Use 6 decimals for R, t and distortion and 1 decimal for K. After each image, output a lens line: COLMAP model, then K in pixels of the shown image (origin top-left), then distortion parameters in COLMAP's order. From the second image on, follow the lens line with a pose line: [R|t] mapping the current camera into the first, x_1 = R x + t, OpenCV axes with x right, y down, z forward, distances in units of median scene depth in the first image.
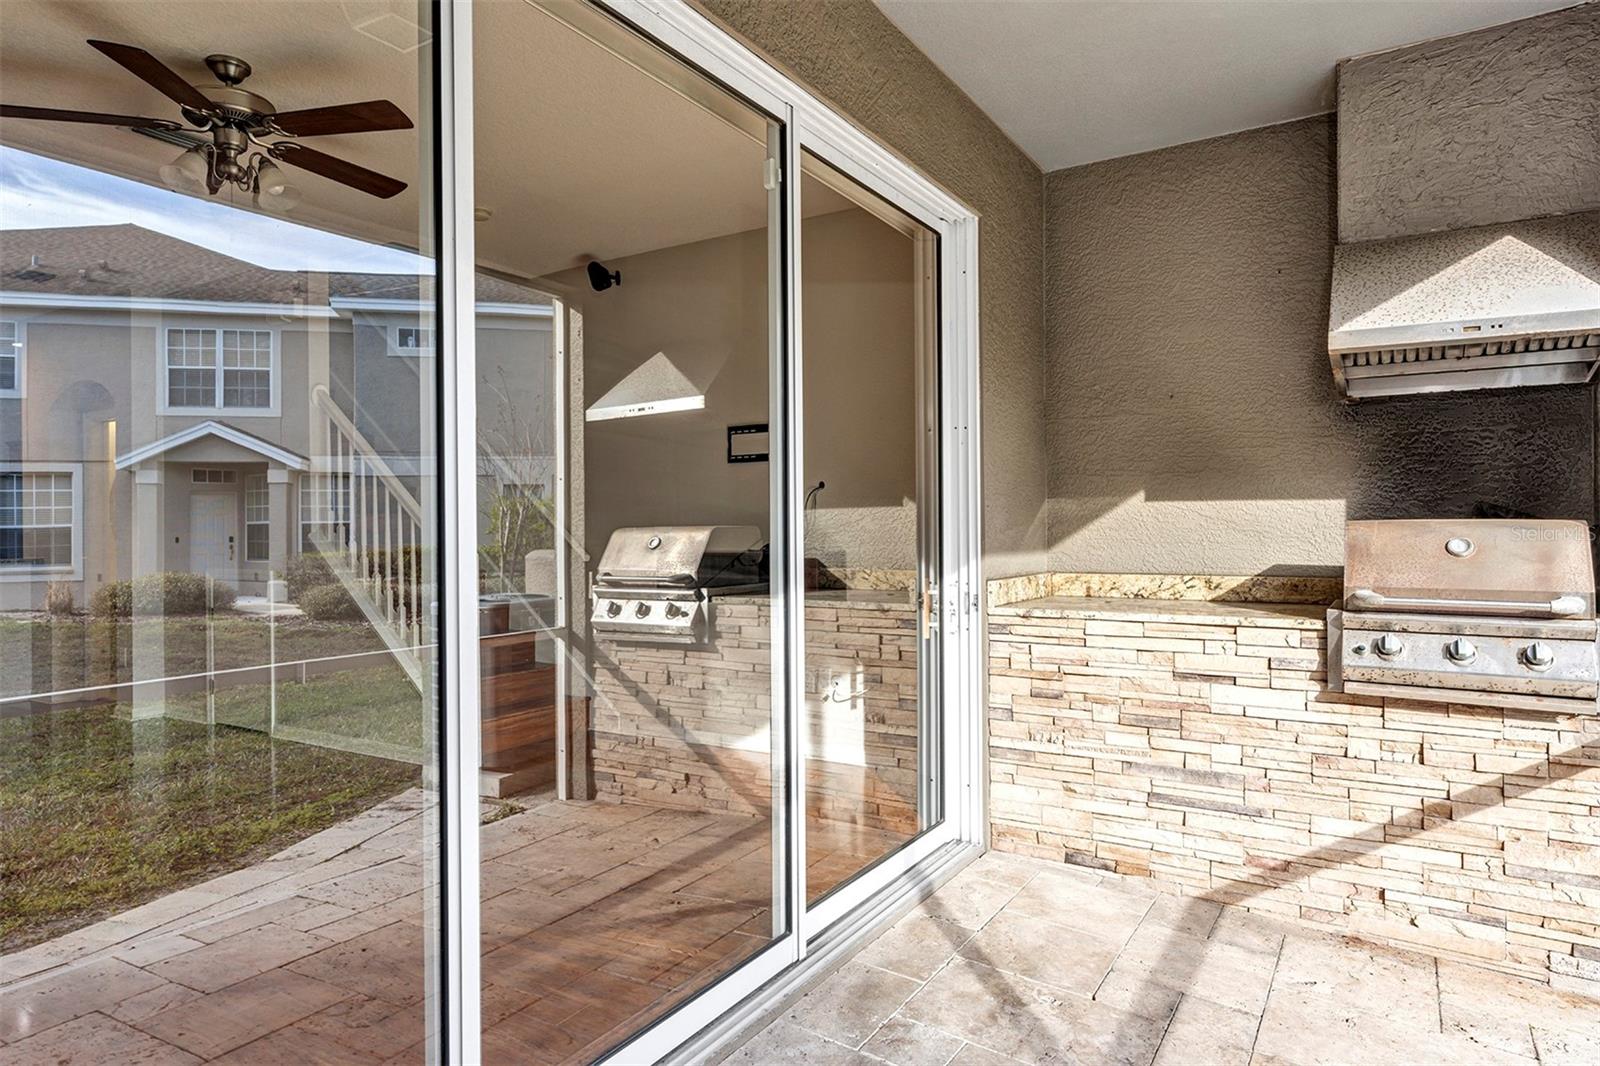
lens RADIAL K [[977.4, 0, 795.7], [0, 977.4, 525.4], [0, 0, 1]] dist [0.017441, -0.000765]
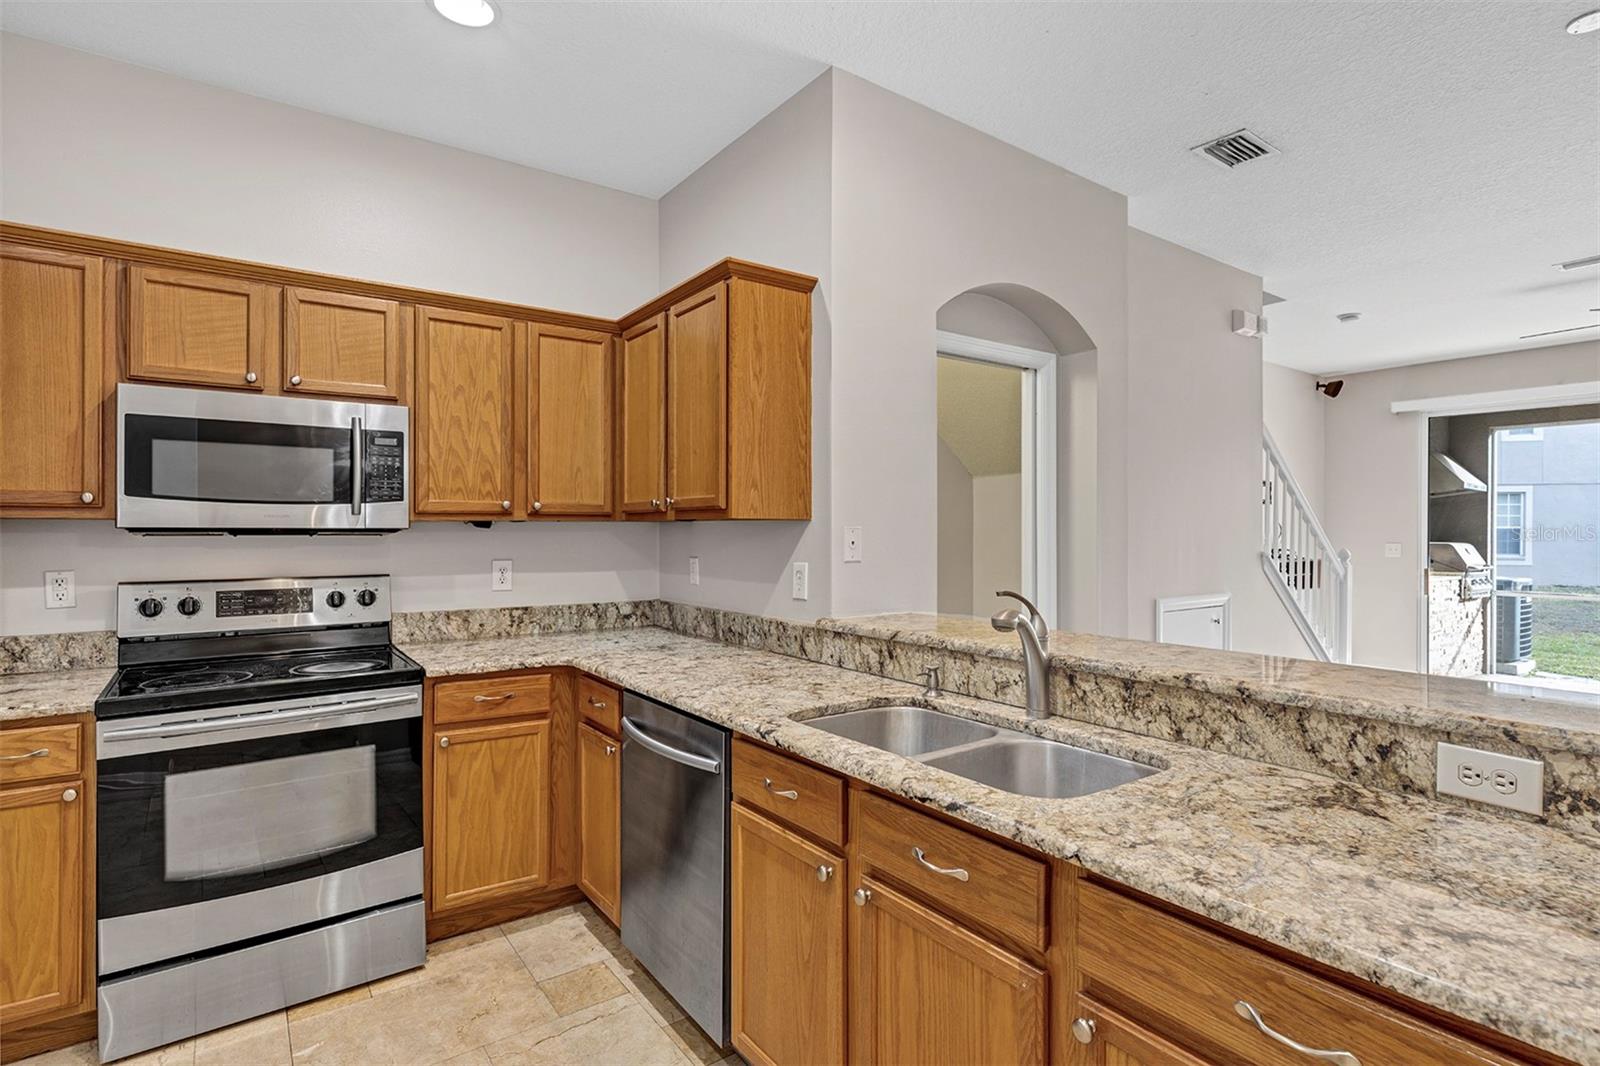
lens RADIAL K [[783.8, 0, 788.9], [0, 783.8, 531.4], [0, 0, 1]] dist [0.002591, -0.001294]
pose [[0.381913, 0.007945, 0.924164, -2.358360], [-0.008541, 0.999951, -0.005067, -0.009713], [-0.924159, -0.005958, 0.381962, 1.880839]]
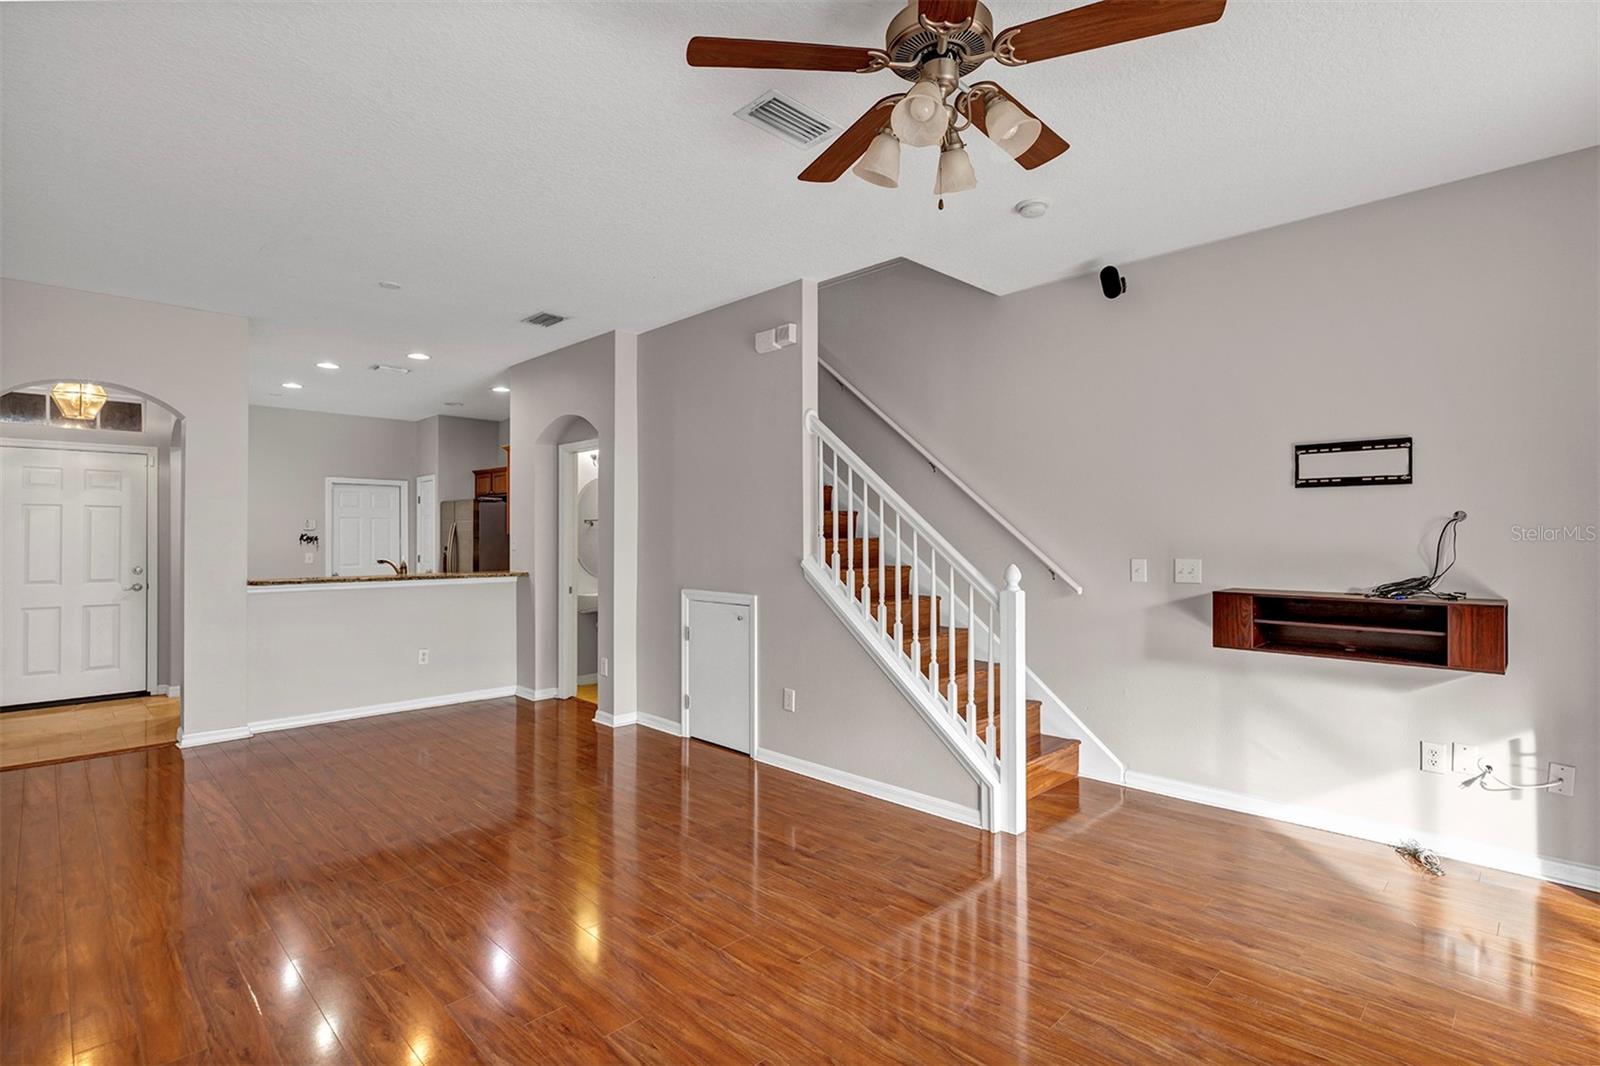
lens RADIAL K [[764.6, 0, 794.7], [0, 764.6, 536.6], [0, 0, 1]] dist [-0.008128, 0.003050]
pose [[0.974943, 0.009789, -0.222241, -0.541515], [-0.009286, 0.999951, 0.003311, -0.030846], [0.222263, -0.001164, 0.974986, 0.407237]]
